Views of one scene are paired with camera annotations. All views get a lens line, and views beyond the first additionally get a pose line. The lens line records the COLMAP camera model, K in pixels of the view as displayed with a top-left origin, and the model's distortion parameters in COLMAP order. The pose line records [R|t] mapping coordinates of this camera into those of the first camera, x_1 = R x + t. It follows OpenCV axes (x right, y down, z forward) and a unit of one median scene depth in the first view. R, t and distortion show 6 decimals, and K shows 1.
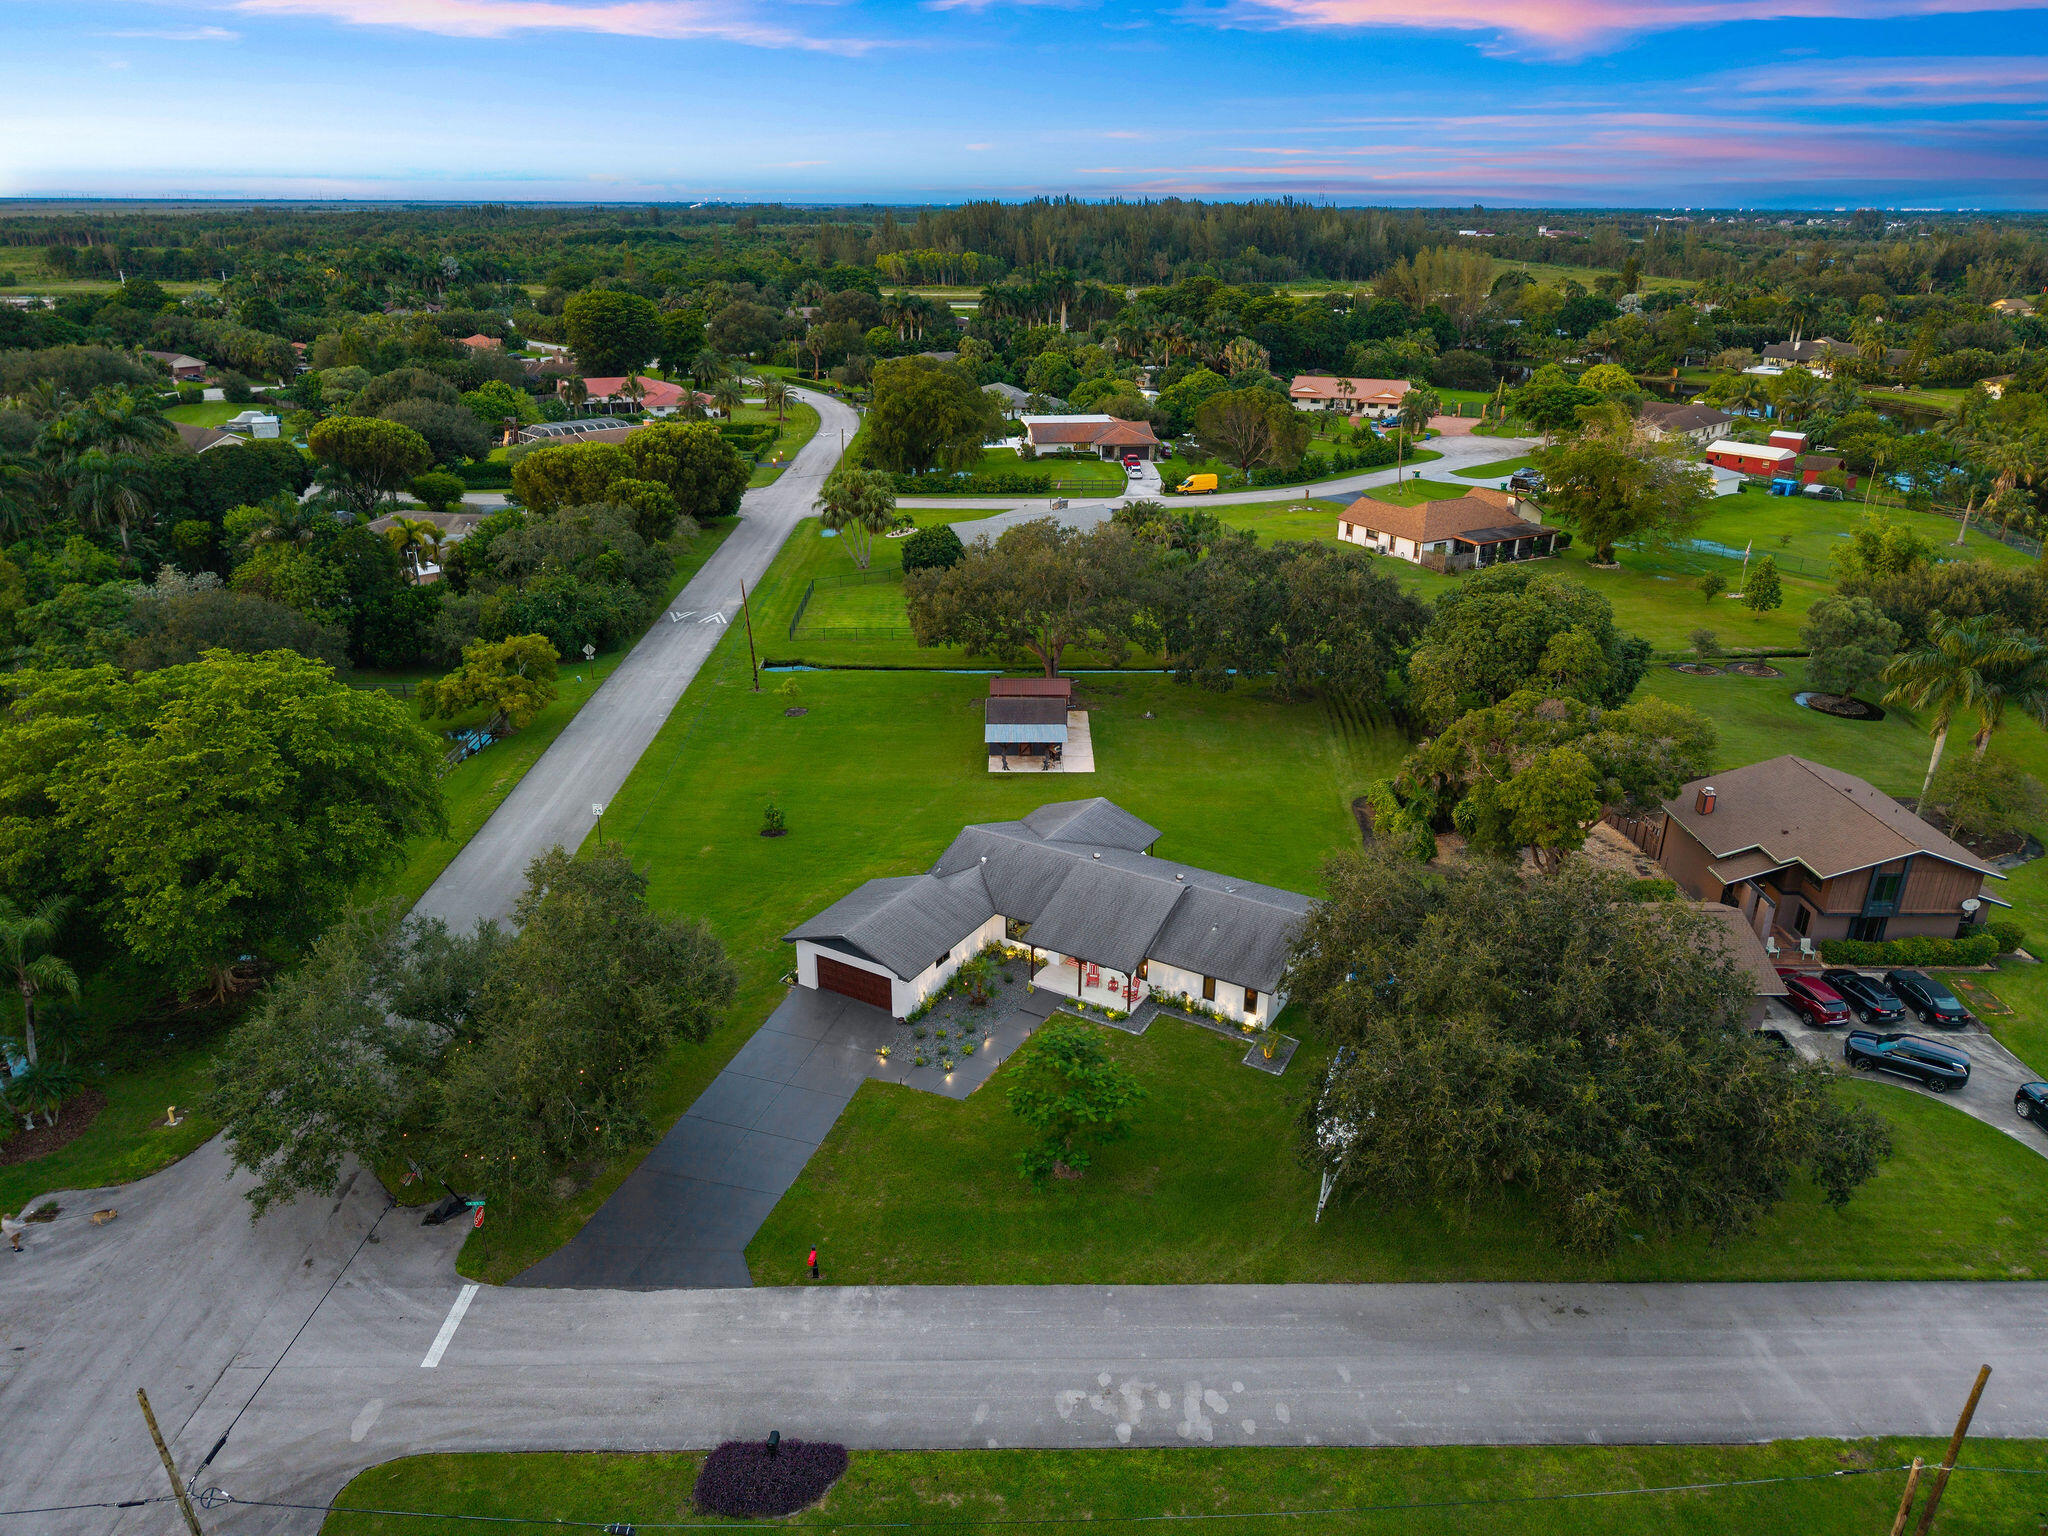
lens RADIAL K [[1377.6, 0, 1030.8], [0, 1377.6, 765.3], [0, 0, 1]] dist [0.049281, -0.071409]
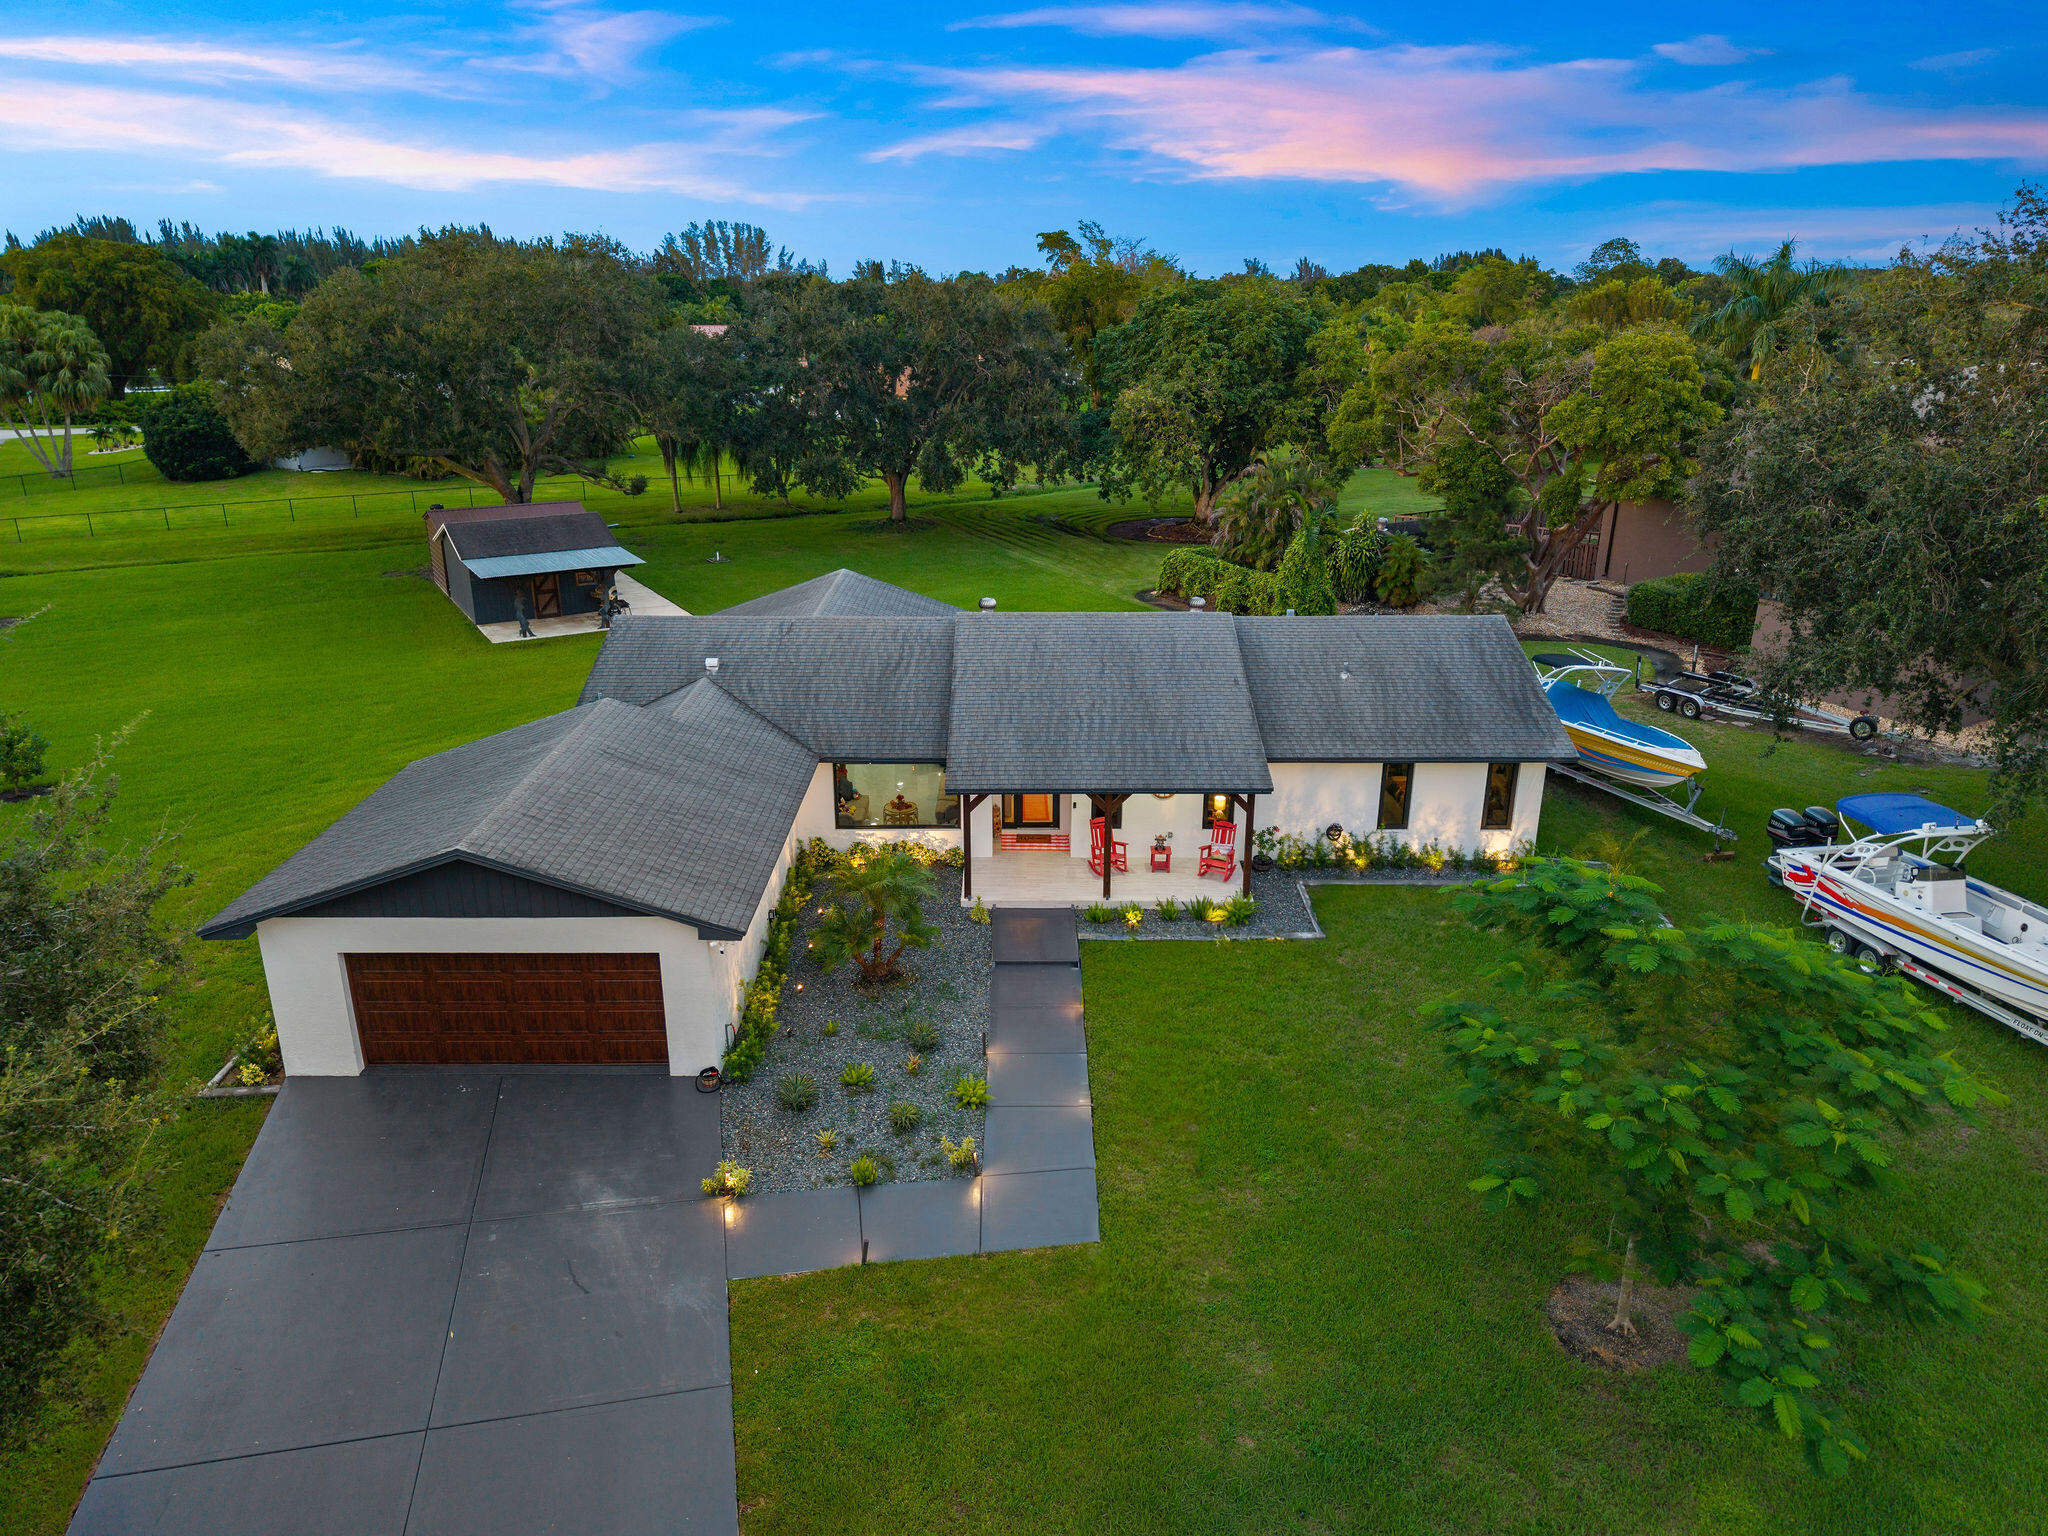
lens RADIAL K [[1375.4, 0, 1027.0], [0, 1375.4, 774.4], [0, 0, 1]] dist [0.004670, -0.004097]
pose [[0.856574, -0.174428, 0.485650, -0.161266], [0.197356, 0.980324, 0.004006, 0.122318], [-0.476793, 0.092415, 0.874144, 0.642830]]
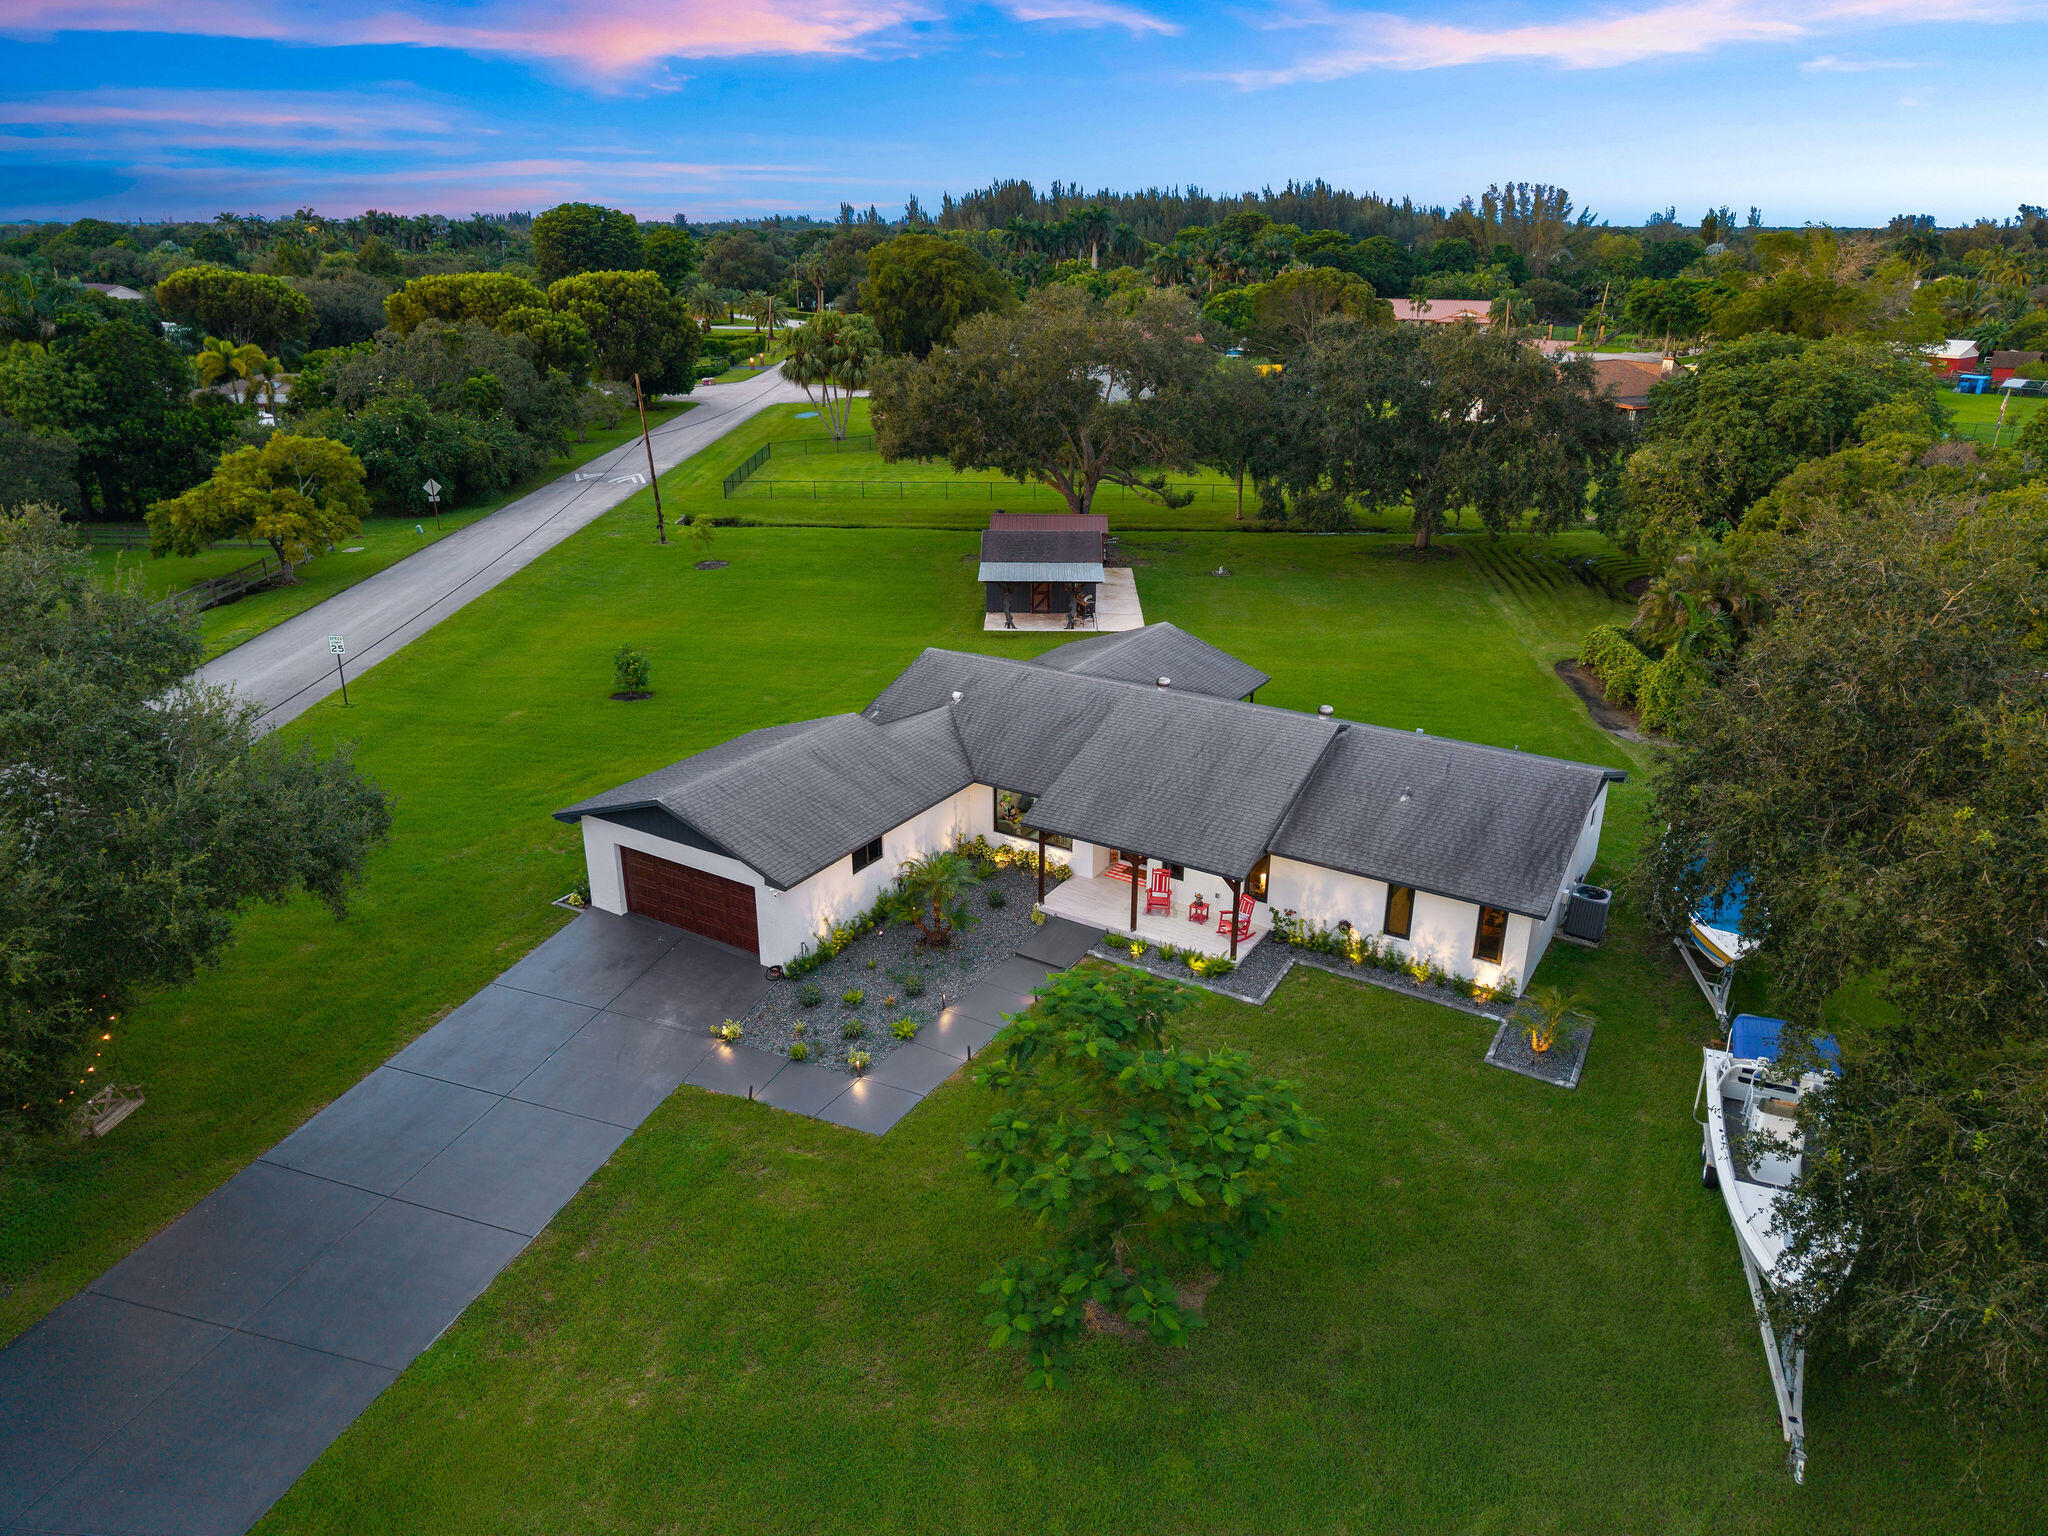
lens RADIAL K [[1375.4, 0, 1027.0], [0, 1375.4, 774.4], [0, 0, 1]] dist [0.004670, -0.004097]
pose [[0.999740, 0.005641, -0.022085, 0.006659], [-0.005856, 0.999936, -0.009658, 0.110709], [0.022029, 0.009784, 0.999709, 0.474729]]
